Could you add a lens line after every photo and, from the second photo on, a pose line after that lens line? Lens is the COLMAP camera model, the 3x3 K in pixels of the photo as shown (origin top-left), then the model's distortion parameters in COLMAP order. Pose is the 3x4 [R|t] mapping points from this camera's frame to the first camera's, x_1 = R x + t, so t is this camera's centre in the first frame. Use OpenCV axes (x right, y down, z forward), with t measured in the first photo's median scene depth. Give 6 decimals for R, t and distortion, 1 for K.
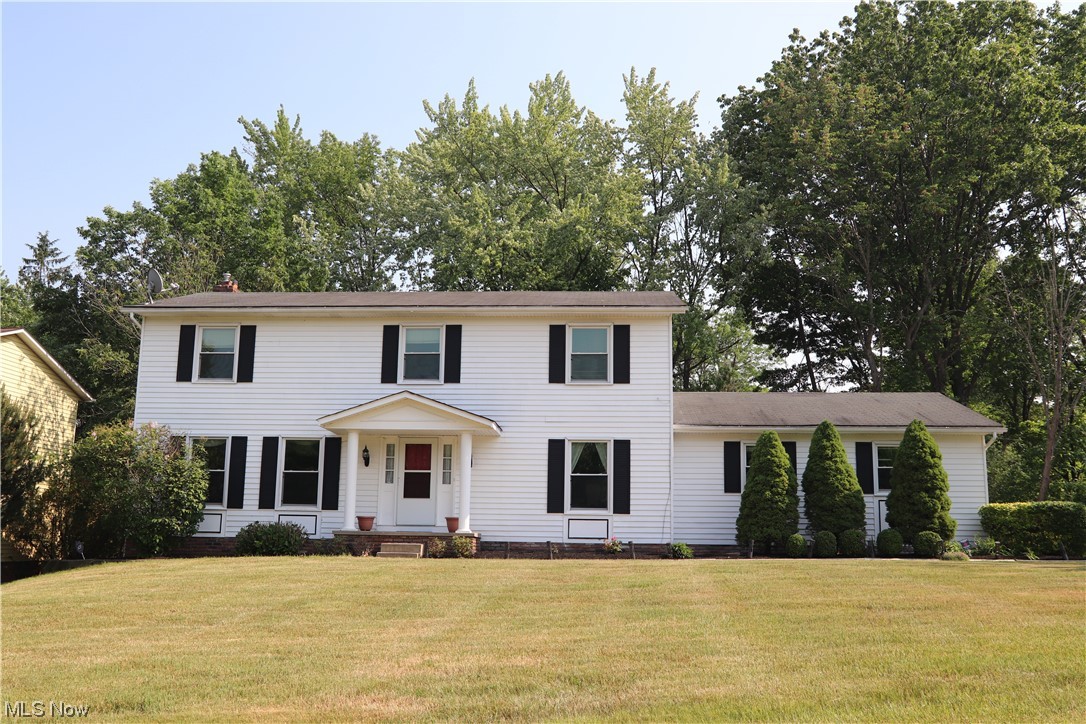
lens RADIAL K [[943.9, 0, 543.0], [0, 943.9, 362.0], [0, 0, 1]] dist [-0.093144, 0.001612]
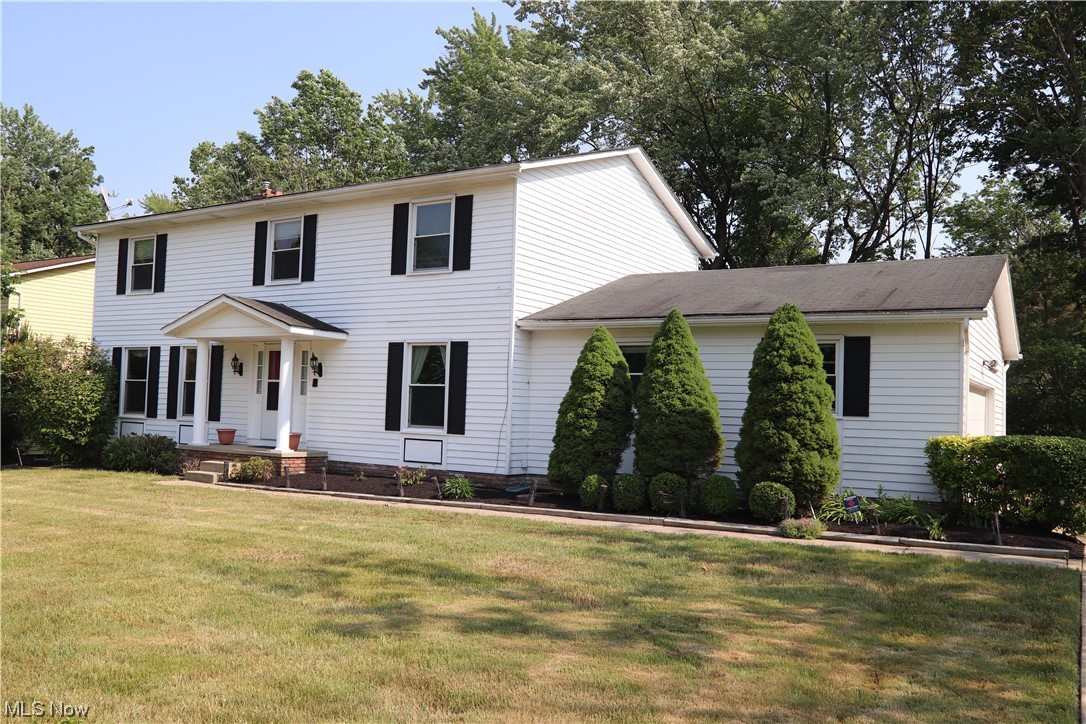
lens RADIAL K [[896.1, 0, 543.0], [0, 896.1, 362.0], [0, 0, 1]] dist [-0.099924, -0.001660]
pose [[0.887993, -0.009895, -0.459751, 0.491836], [0.060823, 0.993512, 0.096094, 0.031439], [0.455818, -0.113294, 0.882833, 0.364199]]
